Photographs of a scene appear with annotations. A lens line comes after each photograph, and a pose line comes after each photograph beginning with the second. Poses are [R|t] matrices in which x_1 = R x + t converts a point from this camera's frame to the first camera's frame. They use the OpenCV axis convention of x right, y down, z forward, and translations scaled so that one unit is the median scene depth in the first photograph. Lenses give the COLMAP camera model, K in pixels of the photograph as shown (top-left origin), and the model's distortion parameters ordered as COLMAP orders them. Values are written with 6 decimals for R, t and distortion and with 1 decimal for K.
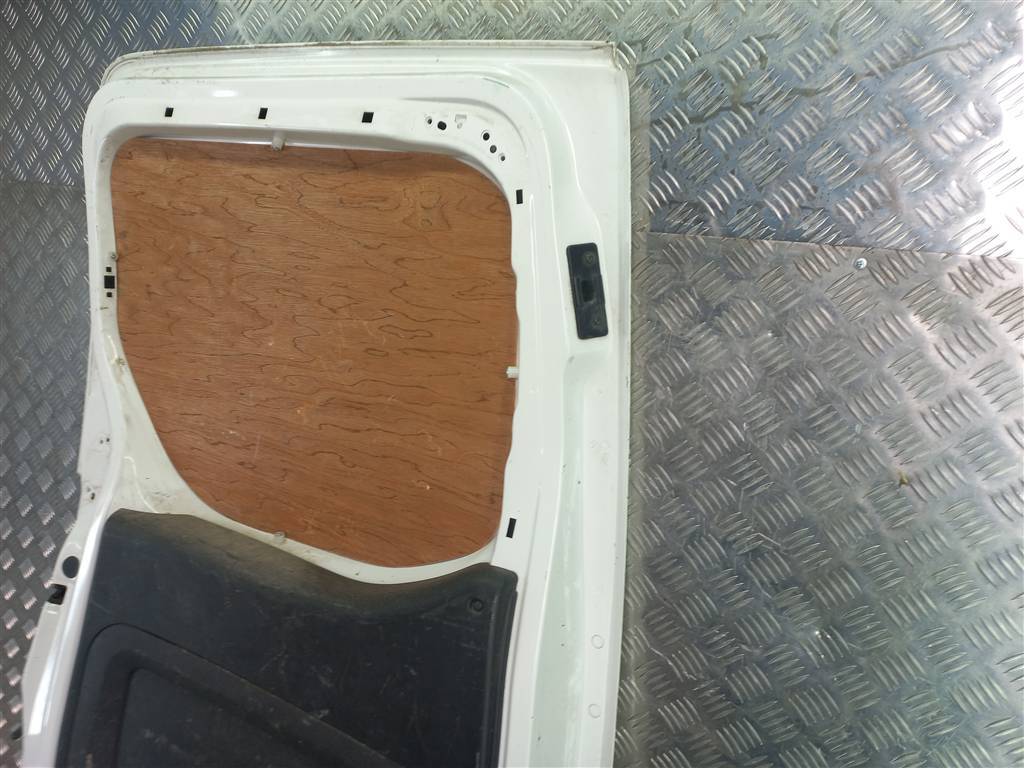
lens RADIAL K [[744.4, 0, 518.7], [0, 744.4, 375.3], [0, 0, 1]] dist [0.045870, -0.015162]
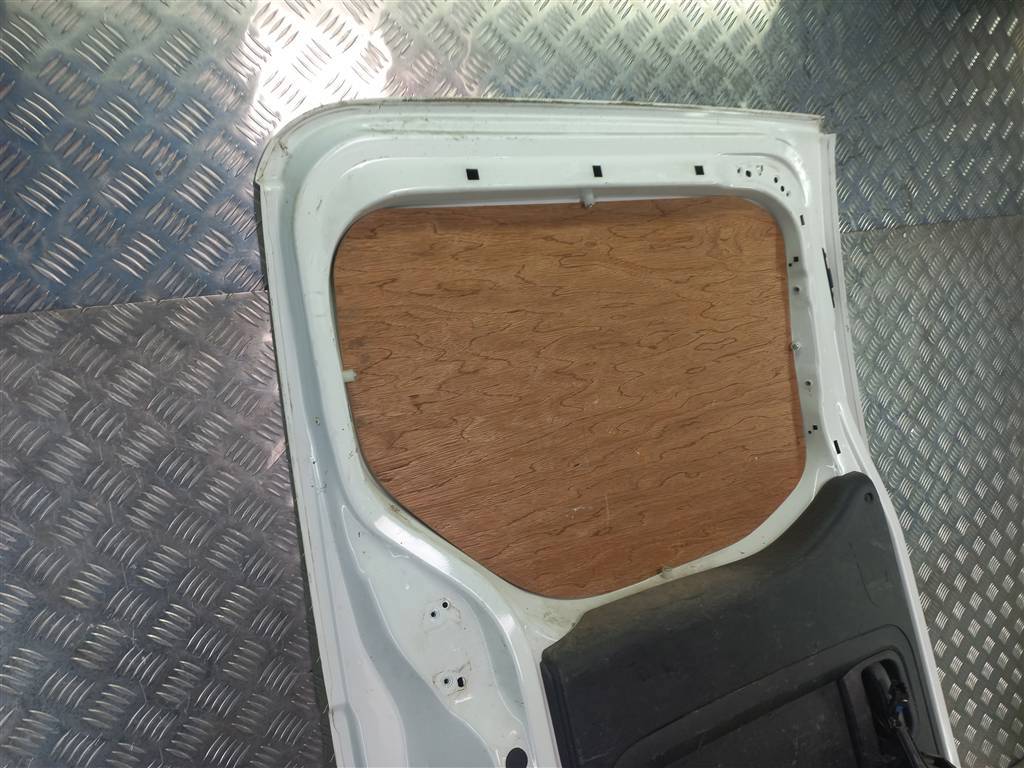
lens RADIAL K [[745.2, 0, 503.6], [0, 745.2, 385.1], [0, 0, 1]] dist [0.030307, 0.011156]
pose [[0.497117, -0.275276, 0.822860, -1.263187], [0.285650, 0.947398, 0.144368, -0.253842], [-0.819316, 0.163282, 0.549600, 0.596265]]
